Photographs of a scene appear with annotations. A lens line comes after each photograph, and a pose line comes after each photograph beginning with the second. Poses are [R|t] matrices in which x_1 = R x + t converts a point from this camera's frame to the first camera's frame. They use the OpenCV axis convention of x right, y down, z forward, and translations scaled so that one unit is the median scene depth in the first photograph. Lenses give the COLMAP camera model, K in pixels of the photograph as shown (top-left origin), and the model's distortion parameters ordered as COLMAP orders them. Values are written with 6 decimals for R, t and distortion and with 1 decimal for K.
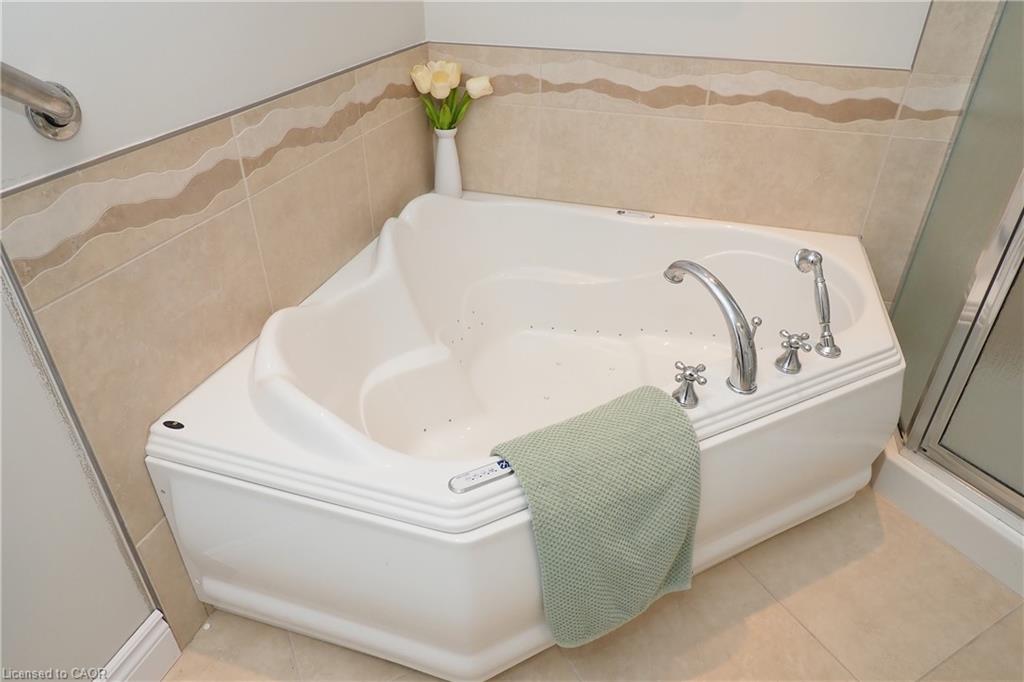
lens RADIAL K [[657.8, 0, 508.1], [0, 657.8, 338.0], [0, 0, 1]] dist [-0.018666, -0.000730]
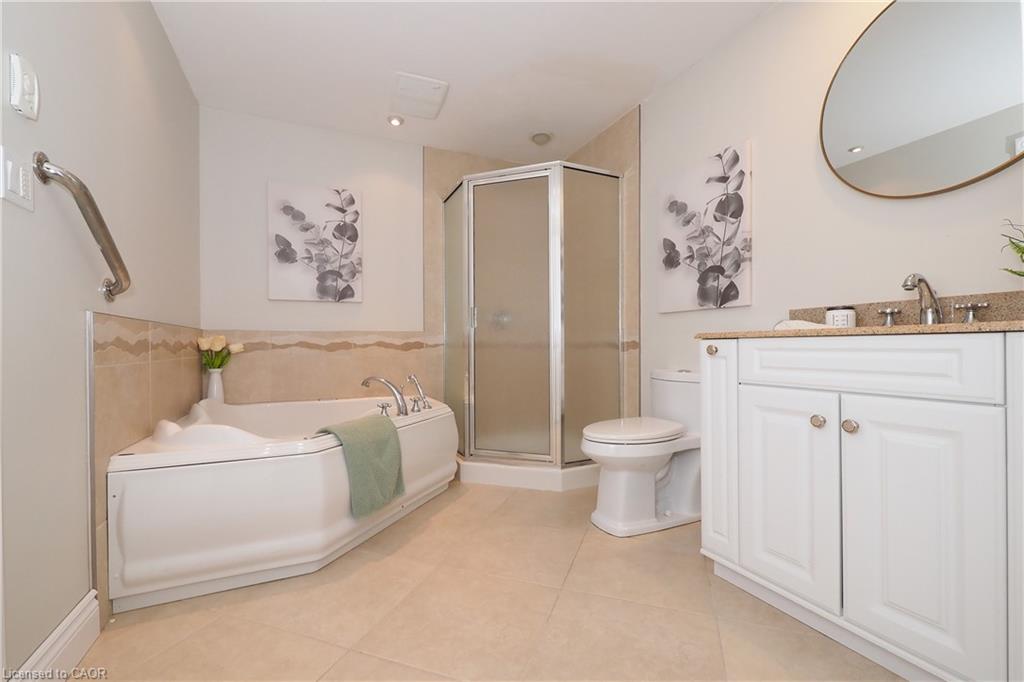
lens RADIAL K [[439.9, 0, 511.1], [0, 439.9, 346.0], [0, 0, 1]] dist [-0.000304, 0.000026]
pose [[0.741462, -0.003697, 0.670984, -0.345866], [0.363257, 0.842982, -0.396768, 0.482169], [-0.564161, 0.537929, 0.626382, -0.340680]]
